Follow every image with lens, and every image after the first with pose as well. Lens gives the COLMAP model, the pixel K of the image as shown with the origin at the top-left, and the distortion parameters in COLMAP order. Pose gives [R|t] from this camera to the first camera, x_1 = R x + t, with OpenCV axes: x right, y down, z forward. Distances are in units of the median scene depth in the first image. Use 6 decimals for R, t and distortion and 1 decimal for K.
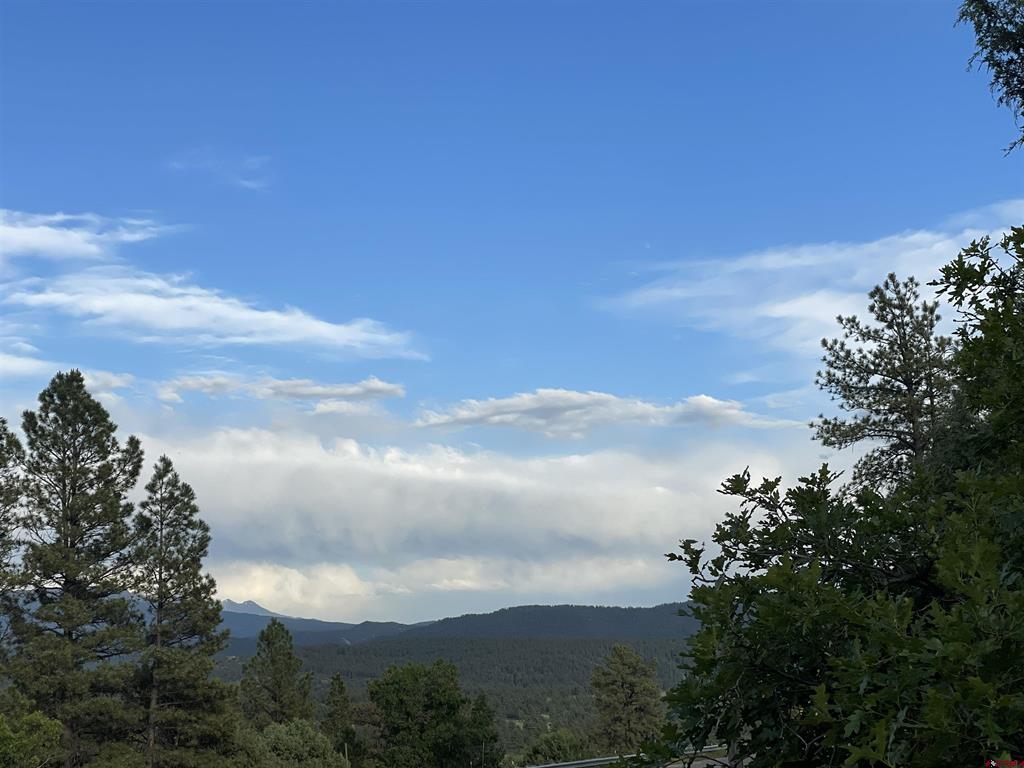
lens RADIAL K [[1990.3, 0, 512.0], [0, 1990.3, 384.0], [0, 0, 1]] dist [0.027197, 0.097450]
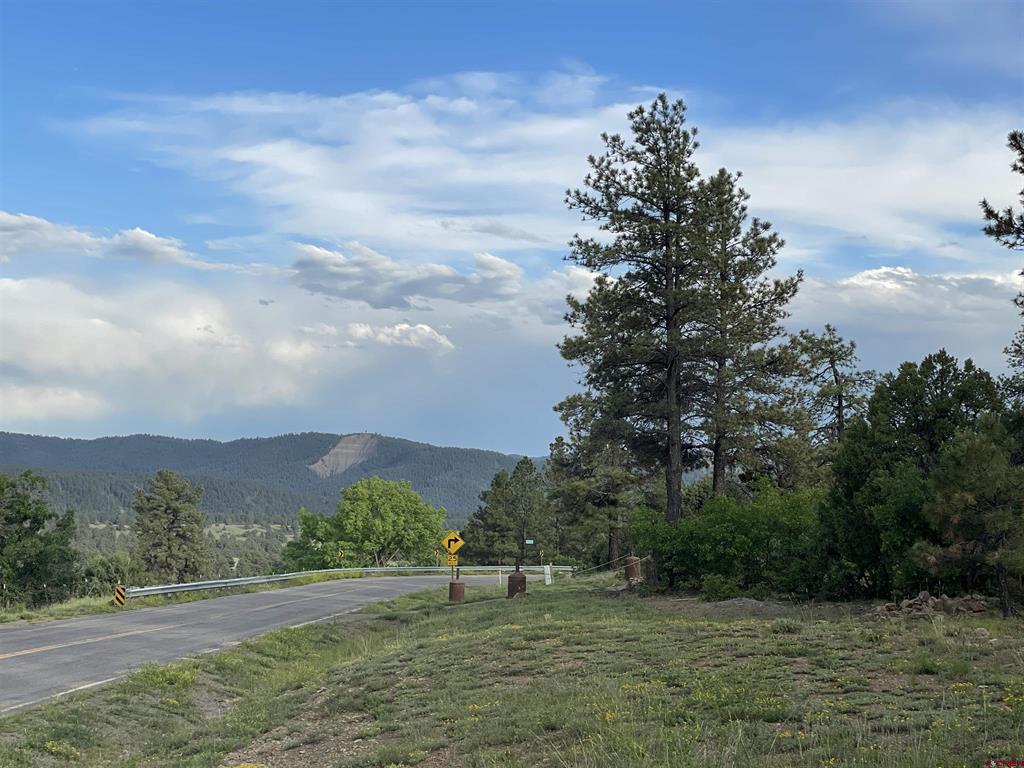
lens RADIAL K [[1964.7, 0, 512.0], [0, 1964.7, 384.0], [0, 0, 1]] dist [0.056662, 0.416499]
pose [[0.958636, 0.071719, 0.275451, -0.128057], [-0.093166, 0.993490, 0.065563, 0.027402], [-0.268956, -0.088514, 0.959077, 0.094288]]
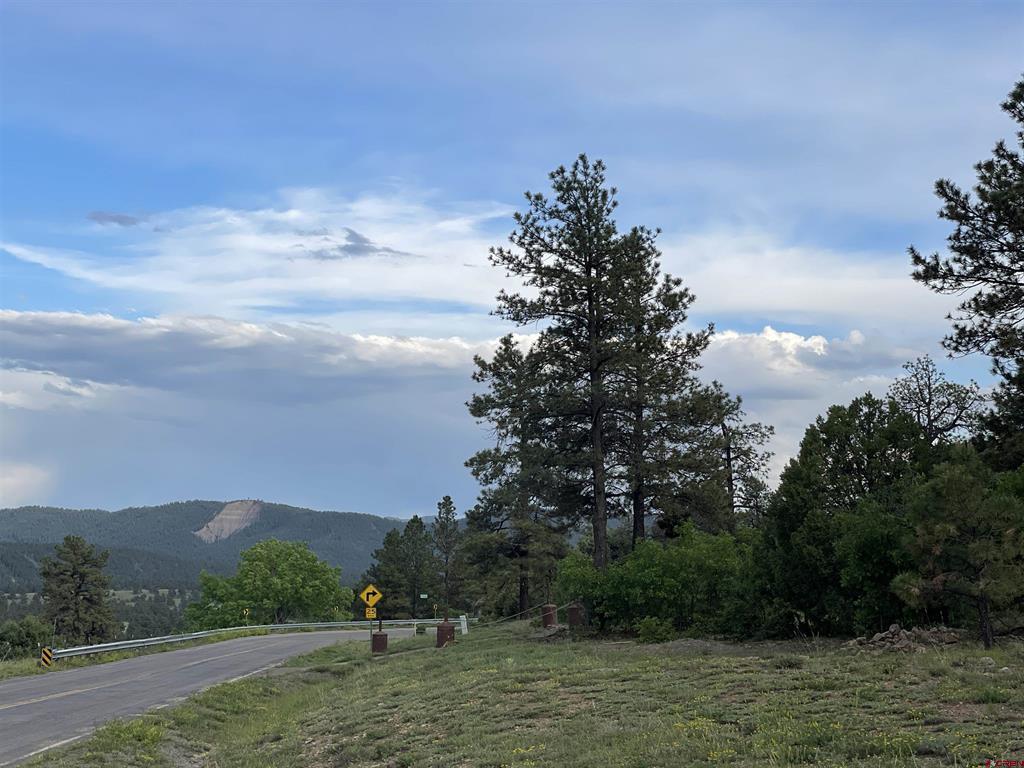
lens RADIAL K [[1839.8, 0, 512.0], [0, 1839.8, 384.0], [0, 0, 1]] dist [0.078957, 0.276006]
pose [[0.938863, 0.065306, 0.338040, -0.143800], [-0.078083, 0.996650, 0.024323, 0.038728], [-0.335319, -0.049231, 0.940817, 0.136618]]
